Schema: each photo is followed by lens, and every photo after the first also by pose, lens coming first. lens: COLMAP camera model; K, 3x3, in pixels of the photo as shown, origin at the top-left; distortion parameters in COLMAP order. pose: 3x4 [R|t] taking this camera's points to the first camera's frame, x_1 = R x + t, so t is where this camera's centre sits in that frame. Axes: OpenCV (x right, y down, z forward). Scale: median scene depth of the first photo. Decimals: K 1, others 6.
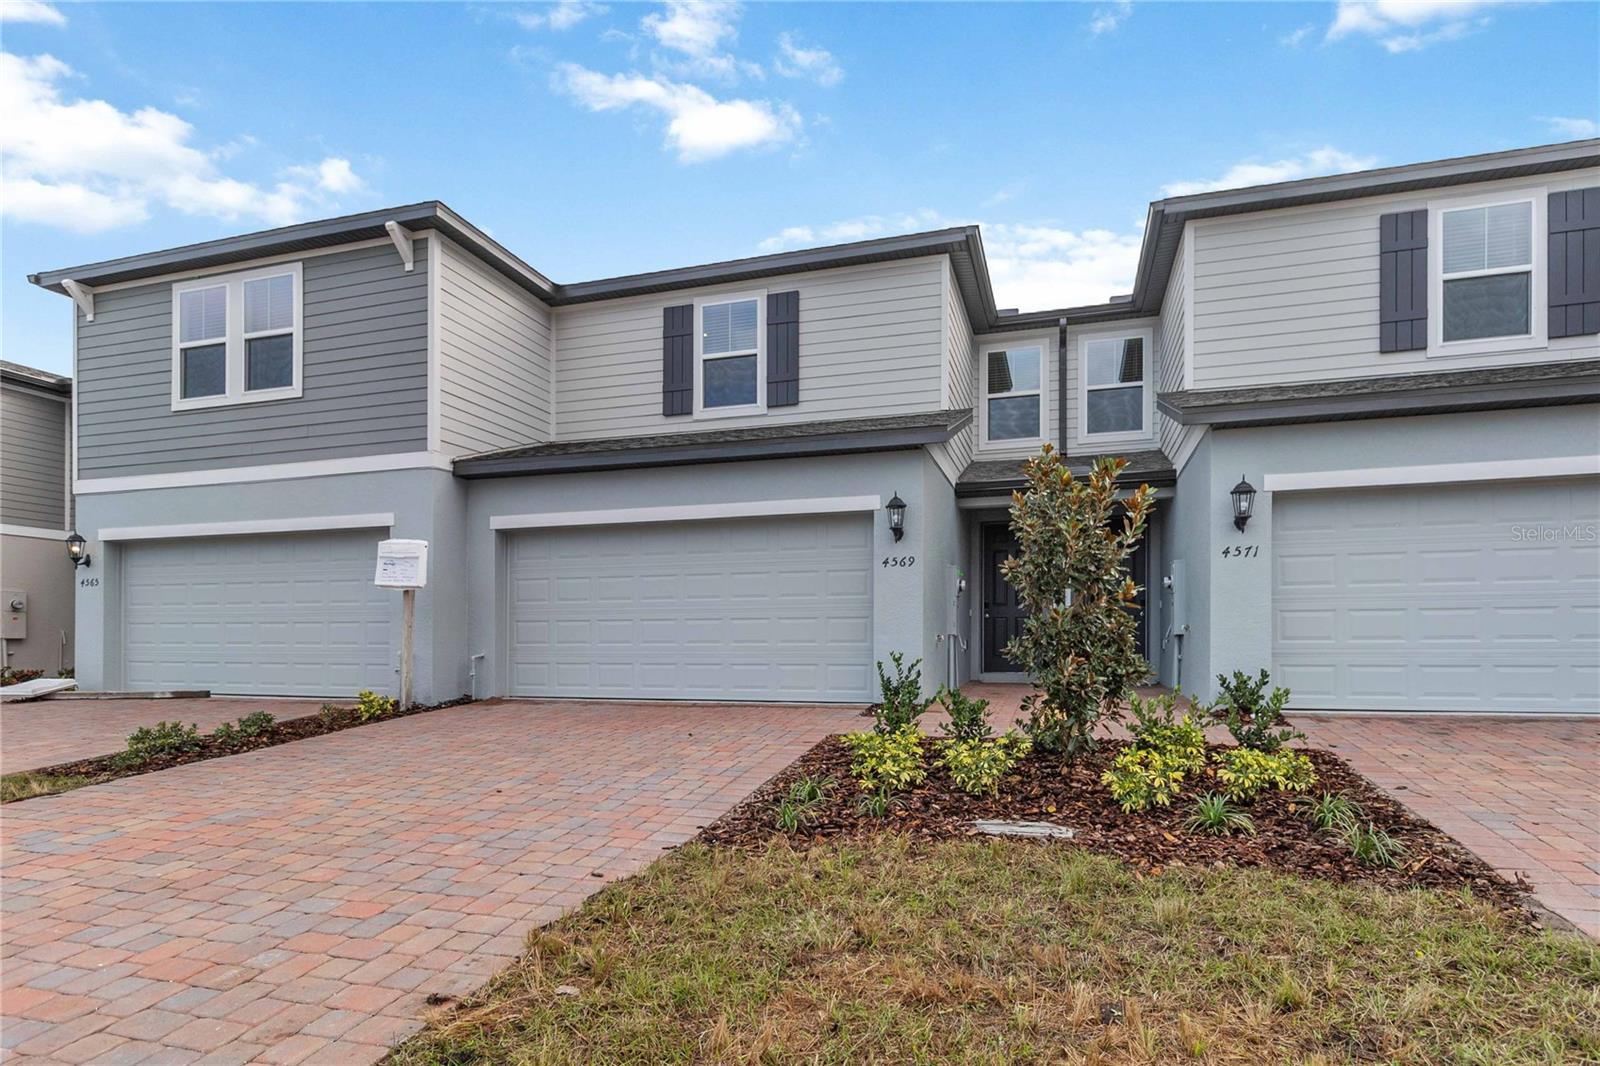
lens RADIAL K [[855.1, 0, 803.3], [0, 855.1, 647.2], [0, 0, 1]] dist [-0.001254, 0.000290]
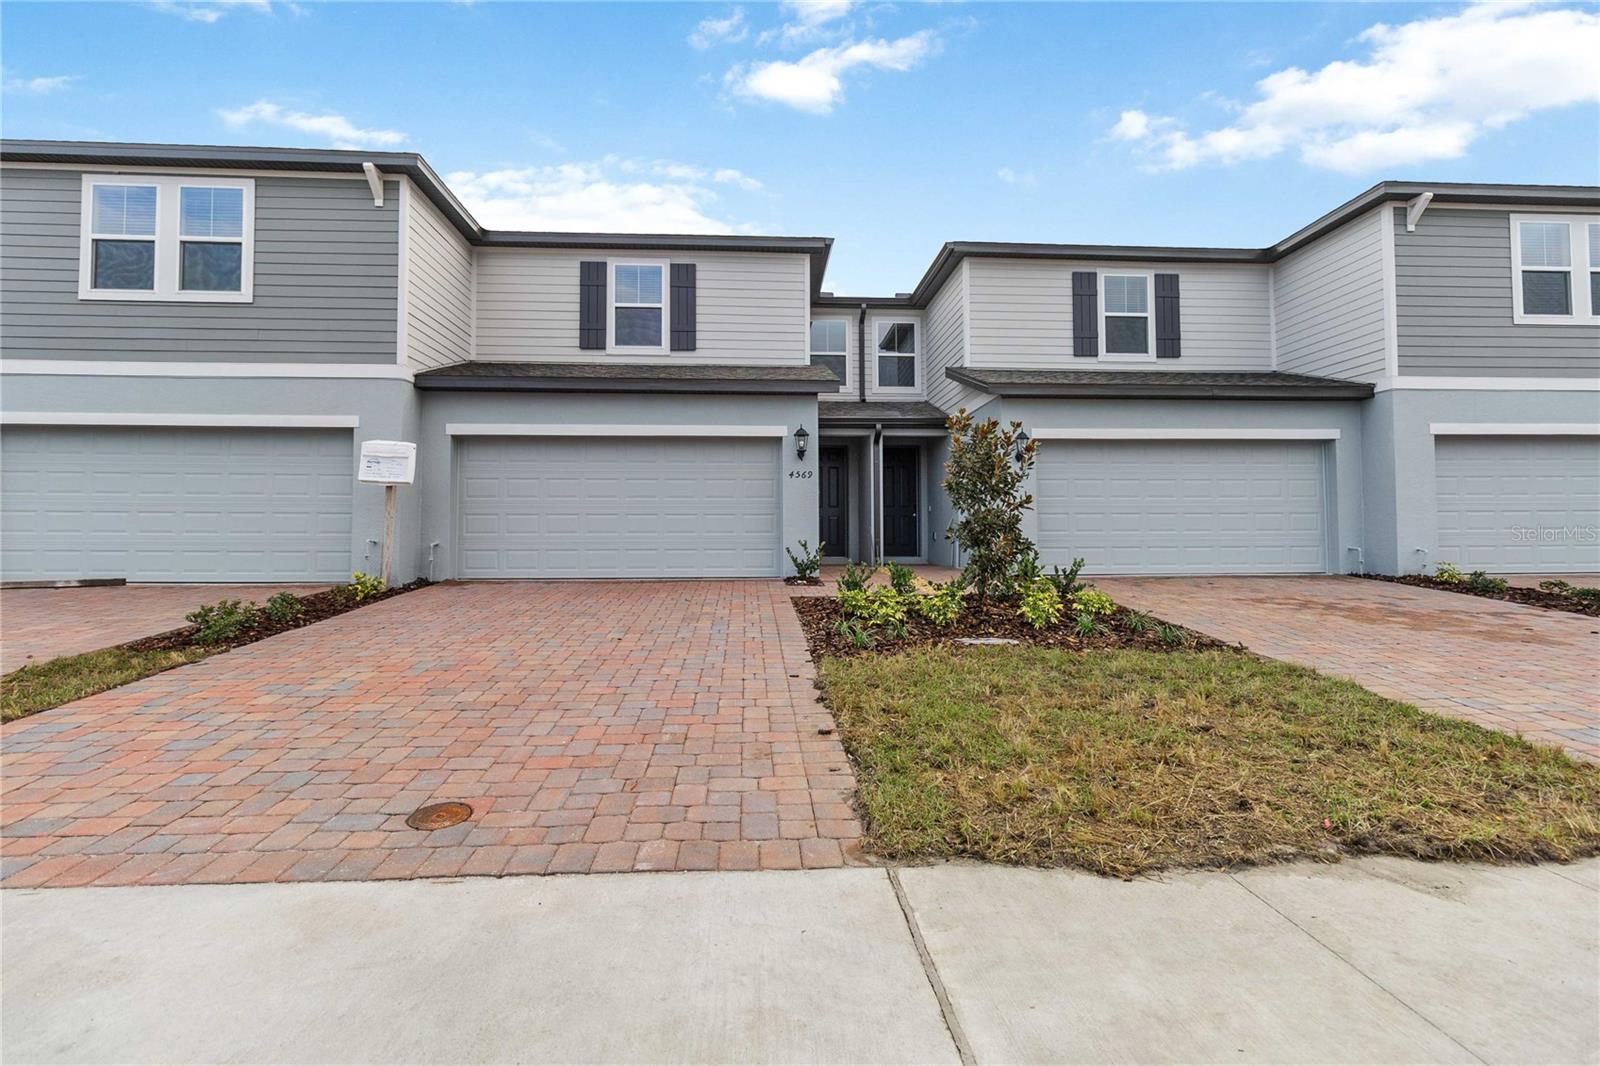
lens RADIAL K [[734.6, 0, 803.3], [0, 734.6, 513.4], [0, 0, 1]] dist [-0.001085, 0.000064]
pose [[0.935188, 0.013600, 0.353889, -0.262382], [0.000870, 0.999171, -0.040696, 0.009902], [-0.354150, 0.038366, 0.934401, -0.097215]]
